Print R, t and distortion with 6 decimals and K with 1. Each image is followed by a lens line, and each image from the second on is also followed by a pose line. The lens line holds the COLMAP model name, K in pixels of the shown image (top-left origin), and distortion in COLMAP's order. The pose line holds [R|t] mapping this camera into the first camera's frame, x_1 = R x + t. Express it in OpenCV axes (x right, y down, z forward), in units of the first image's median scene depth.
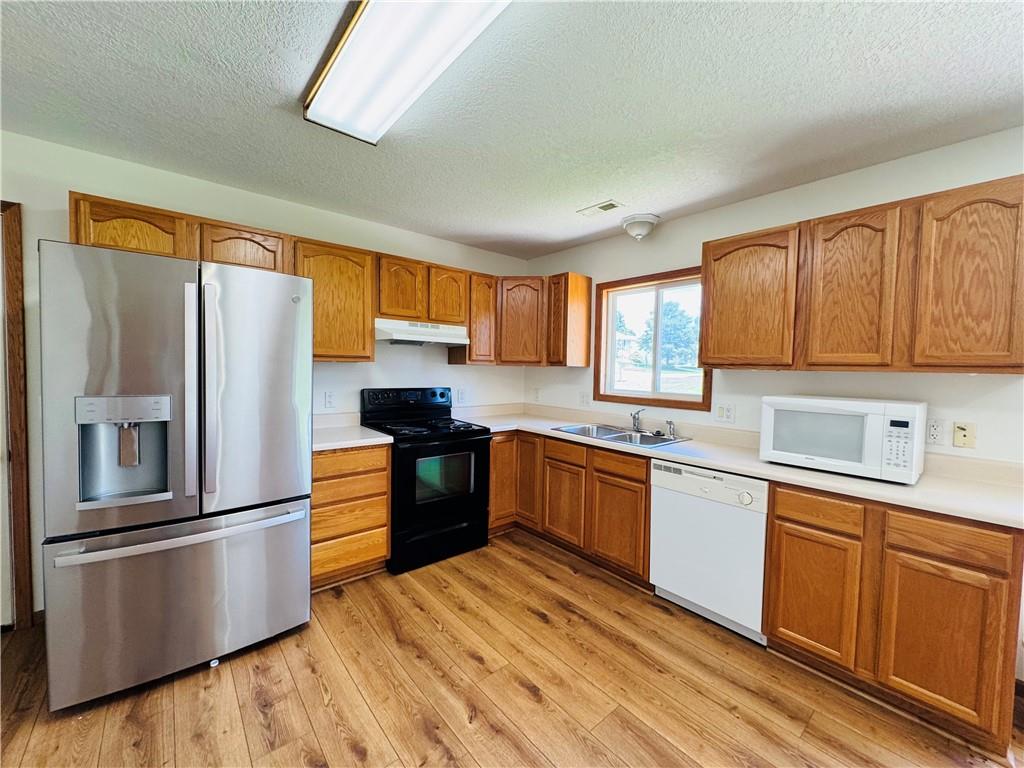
lens RADIAL K [[410.2, 0, 510.9], [0, 410.2, 383.6], [0, 0, 1]] dist [-0.005271, 0.000694]
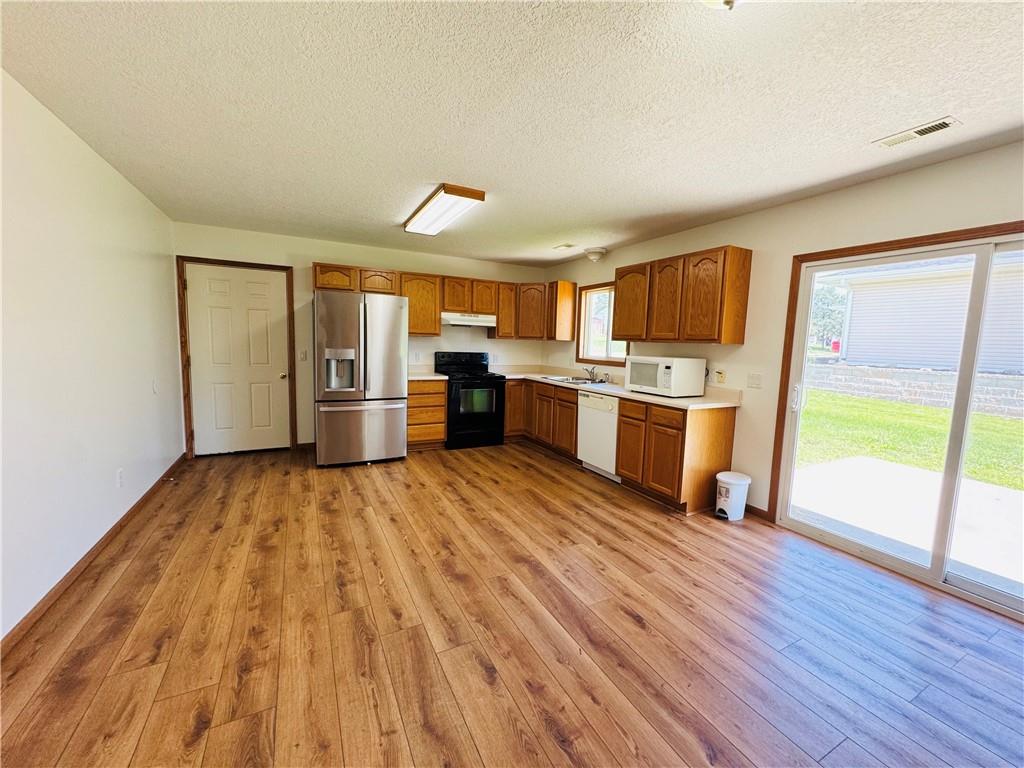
lens RADIAL K [[410.2, 0, 510.3], [0, 410.2, 384.4], [0, 0, 1]] dist [-0.005271, 0.000694]
pose [[0.974592, 0.032128, -0.221671, 0.538843], [-0.019500, 0.998072, 0.058926, 0.065985], [0.223137, -0.053106, 0.973339, -1.017318]]
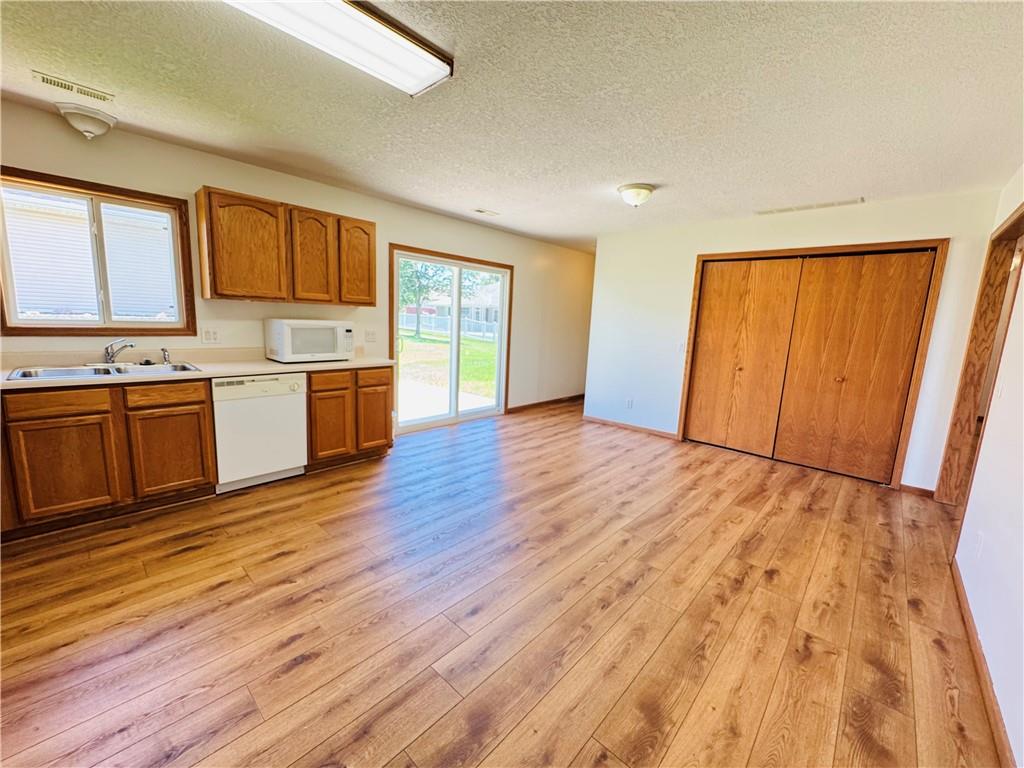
lens RADIAL K [[410.2, 0, 514.4], [0, 410.2, 386.1], [0, 0, 1]] dist [-0.005271, 0.000694]
pose [[-0.126851, -0.190681, 0.973422, -1.046806], [-0.006875, 0.981495, 0.191367, -0.025400], [-0.991898, 0.017583, -0.125815, 0.366465]]
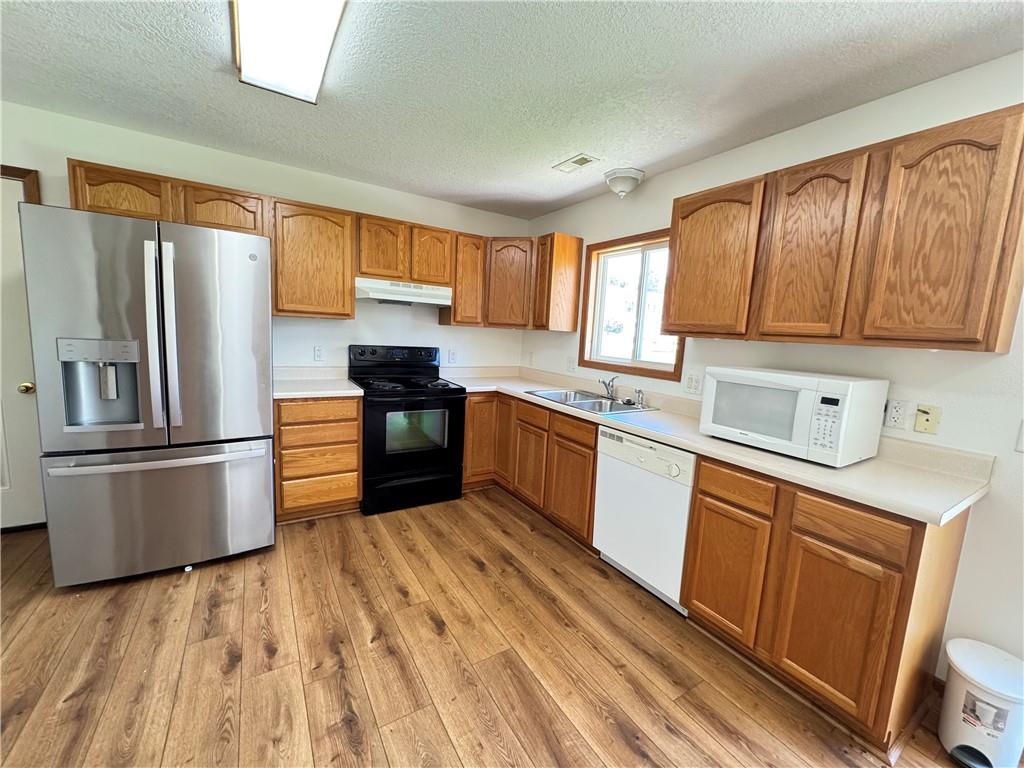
lens RADIAL K [[410.2, 0, 510.8], [0, 410.2, 383.8], [0, 0, 1]] dist [-0.005271, 0.000694]
pose [[0.989064, 0.051108, -0.138349, 0.314431], [-0.039379, 0.995497, 0.086225, 0.008011], [0.142133, -0.079834, 0.986623, 0.001286]]
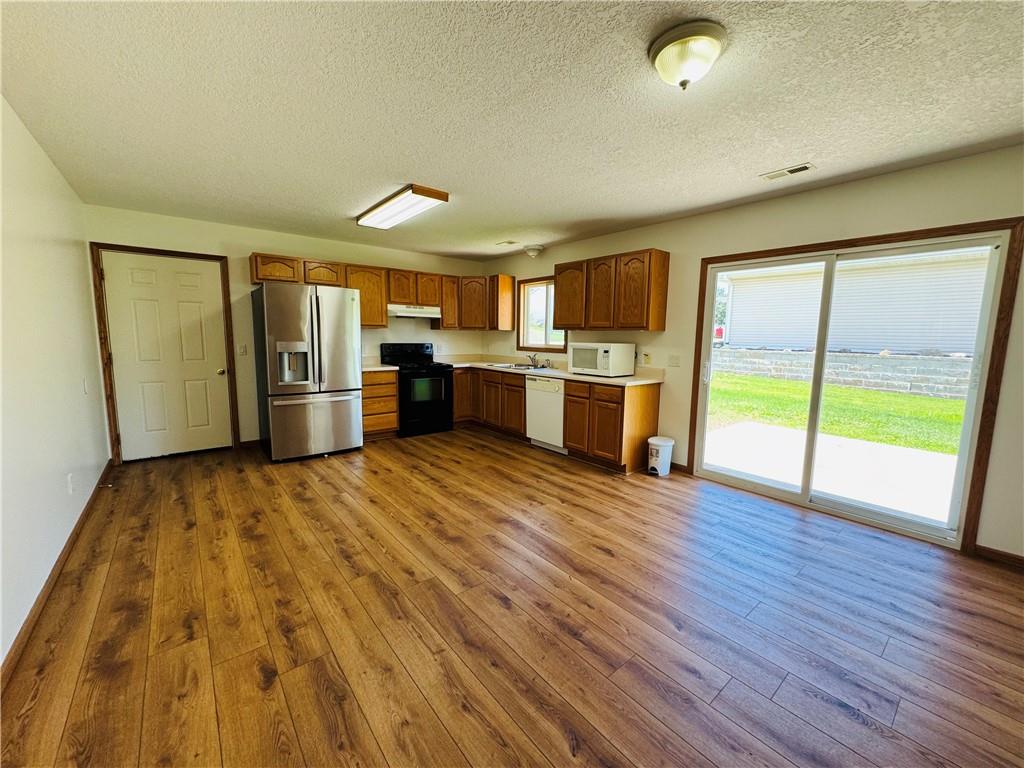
lens RADIAL K [[410.2, 0, 511.1], [0, 410.2, 384.8], [0, 0, 1]] dist [-0.005271, 0.000694]
pose [[0.999801, -0.004348, -0.019490, 0.369144], [0.005881, 0.996835, 0.079276, 0.084179], [0.019084, -0.079375, 0.996662, -1.220285]]
